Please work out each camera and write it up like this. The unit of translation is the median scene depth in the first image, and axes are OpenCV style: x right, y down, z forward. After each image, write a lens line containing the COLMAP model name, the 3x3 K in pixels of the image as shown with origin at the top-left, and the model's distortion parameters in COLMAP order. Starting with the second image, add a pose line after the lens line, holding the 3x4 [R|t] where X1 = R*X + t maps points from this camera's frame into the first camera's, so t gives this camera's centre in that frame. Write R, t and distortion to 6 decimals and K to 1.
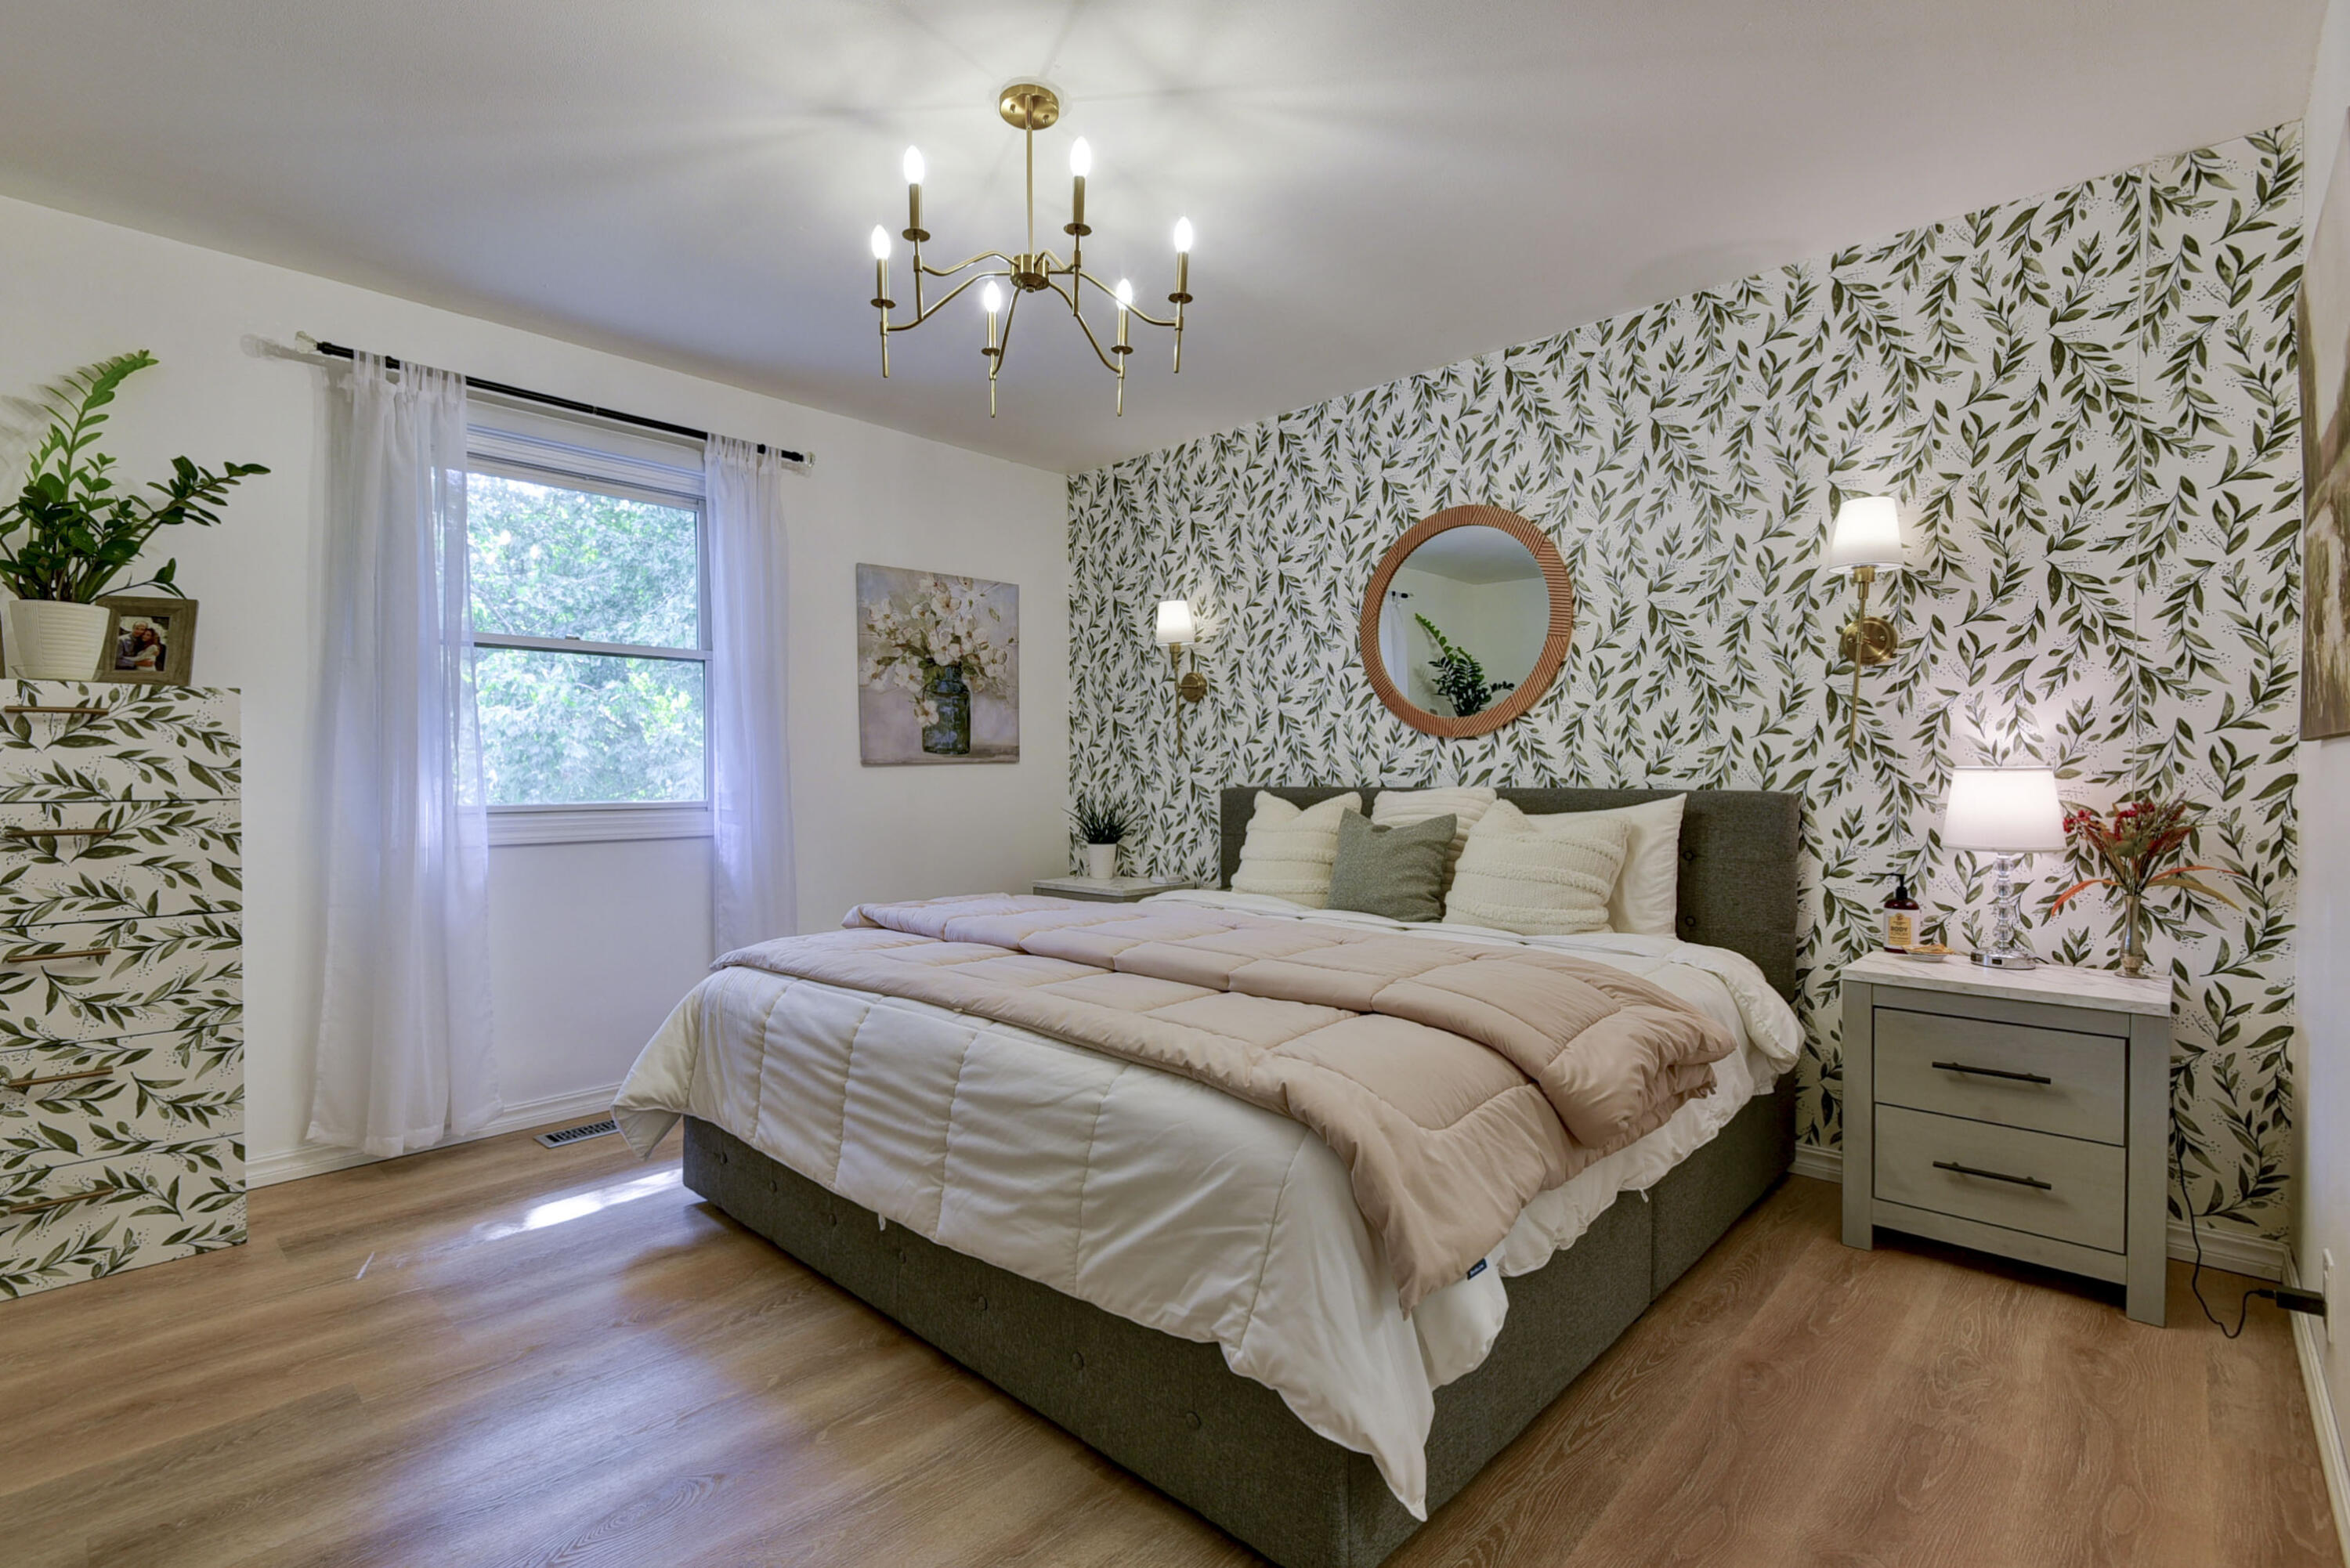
lens RADIAL K [[1077.9, 0, 1164.6], [0, 1077.9, 776.1], [0, 0, 1]] dist [0.045577, -0.039286]
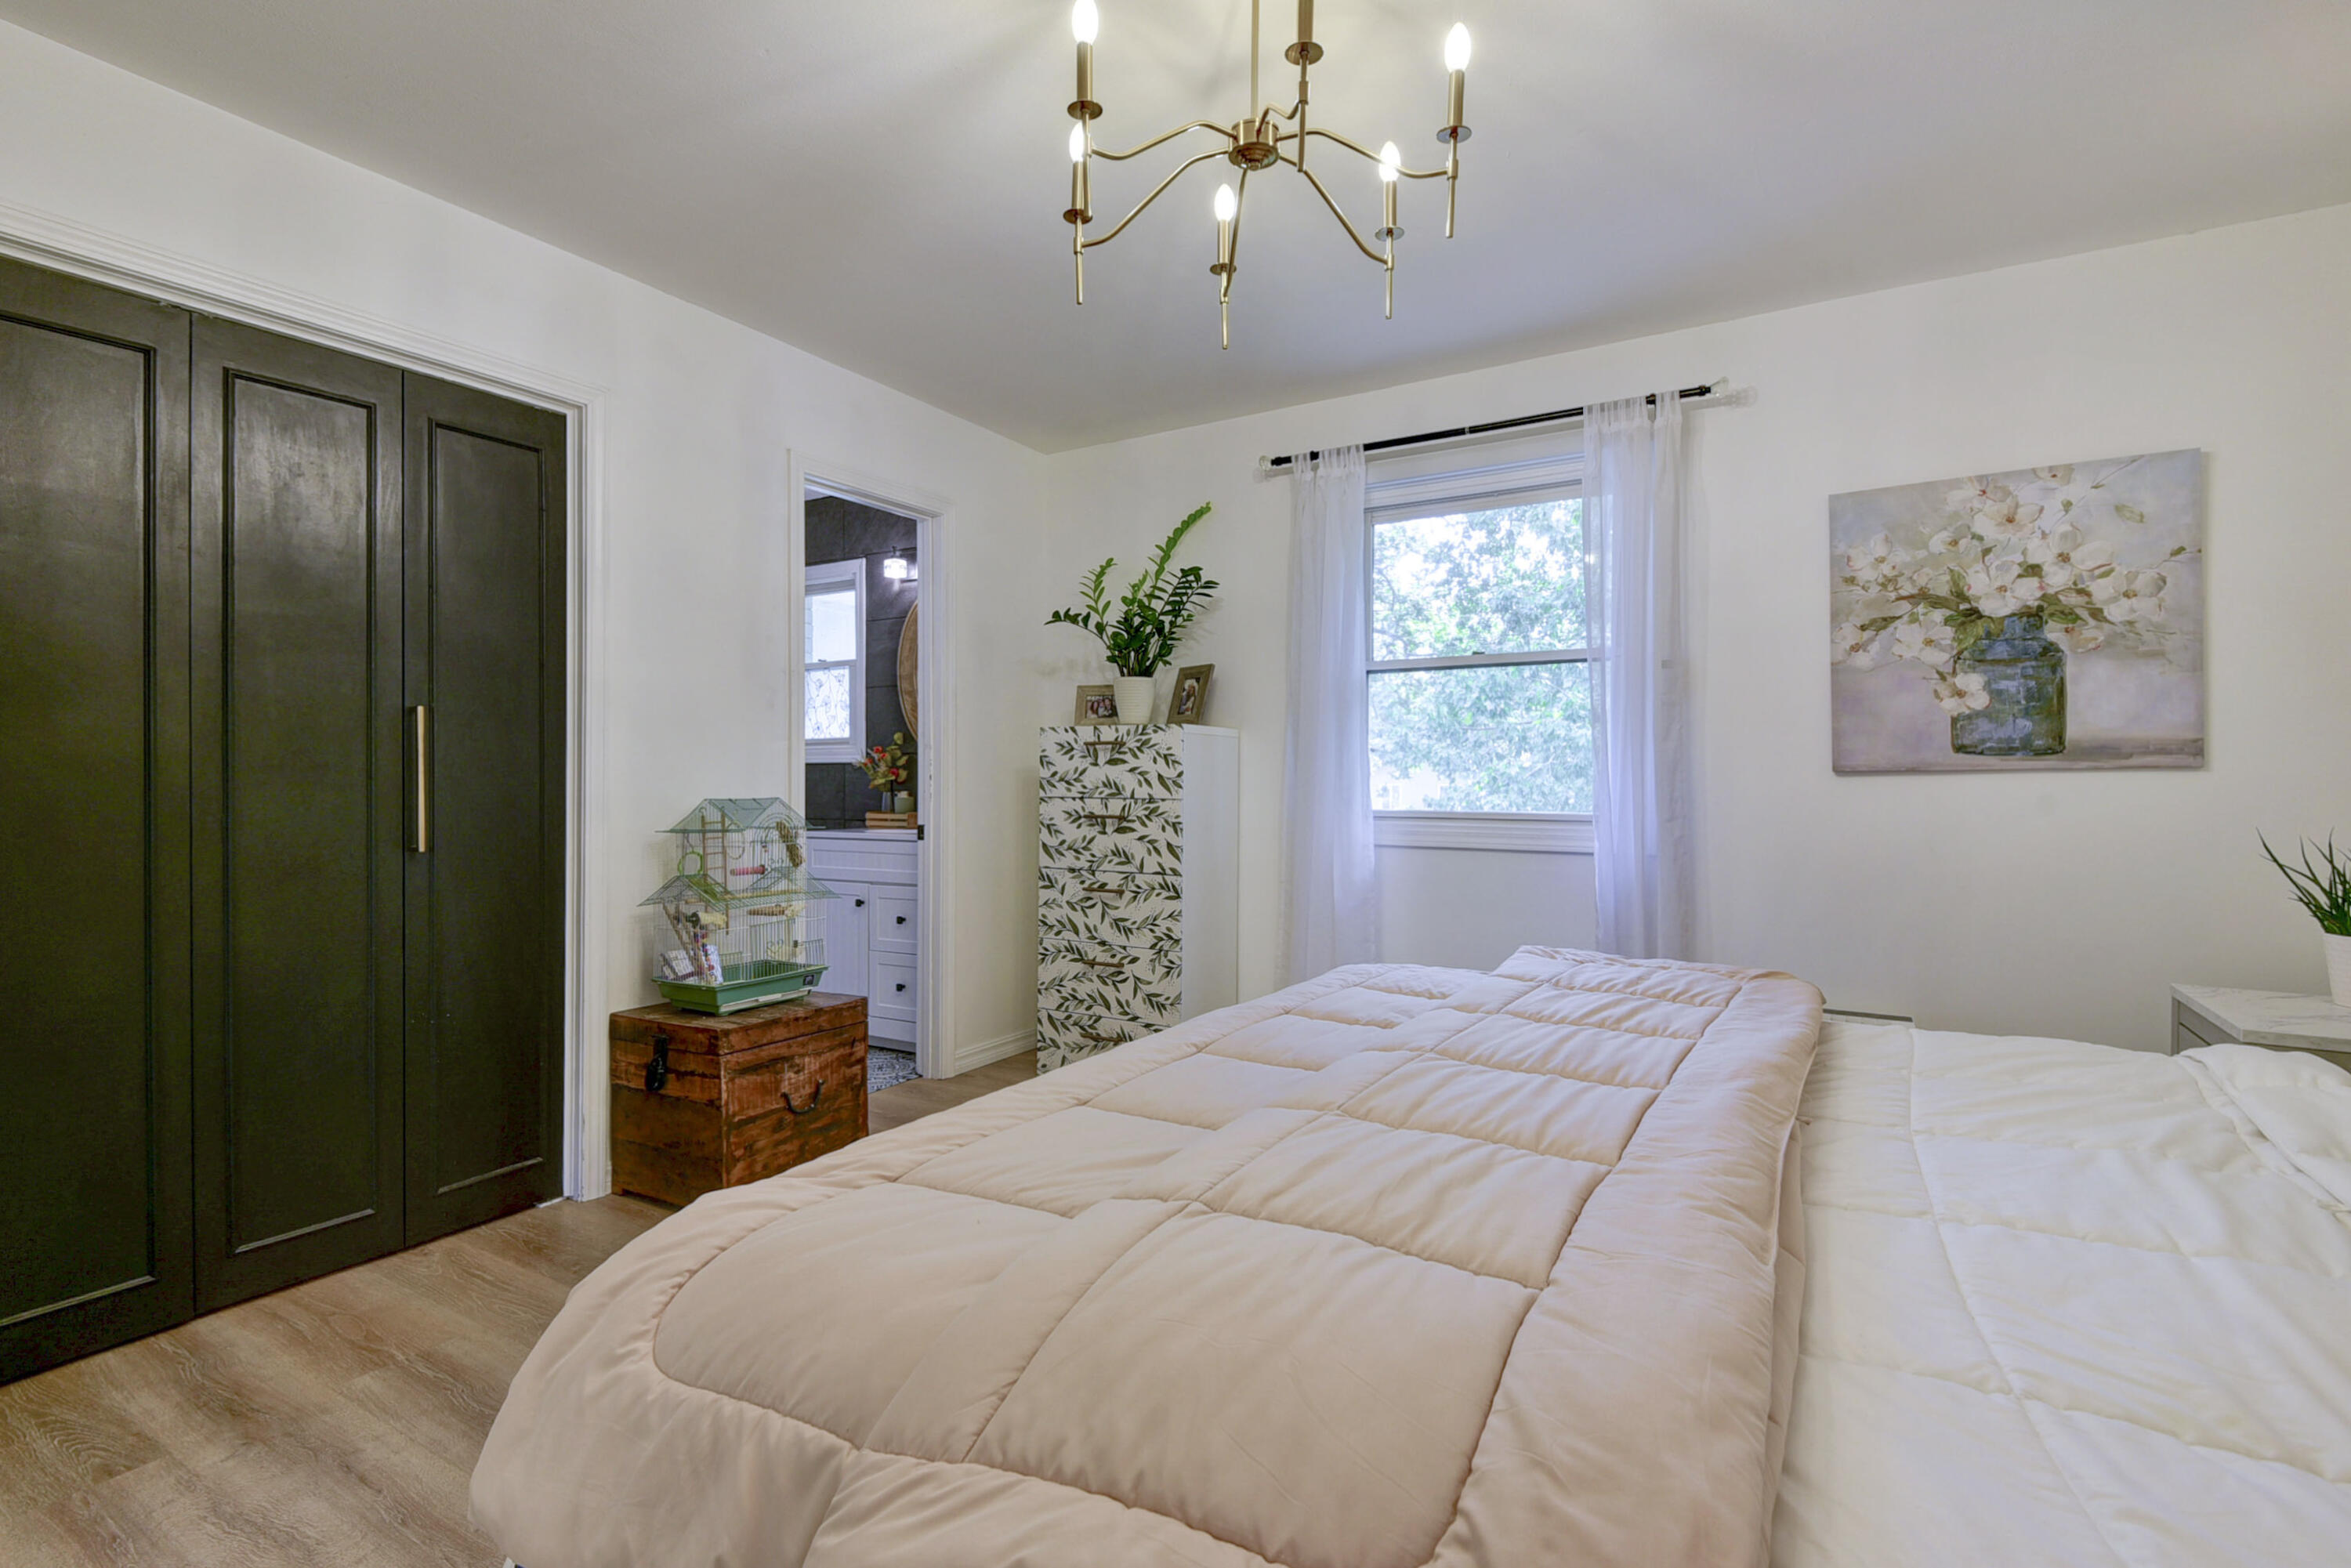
lens RADIAL K [[1081.5, 0, 1158.8], [0, 1081.5, 778.2], [0, 0, 1]] dist [-0.001395, -0.010371]
pose [[0.187018, 0.005479, -0.982341, 0.477851], [-0.004770, 0.999978, 0.004669, -0.011439], [0.982345, 0.003812, 0.187040, 0.585457]]
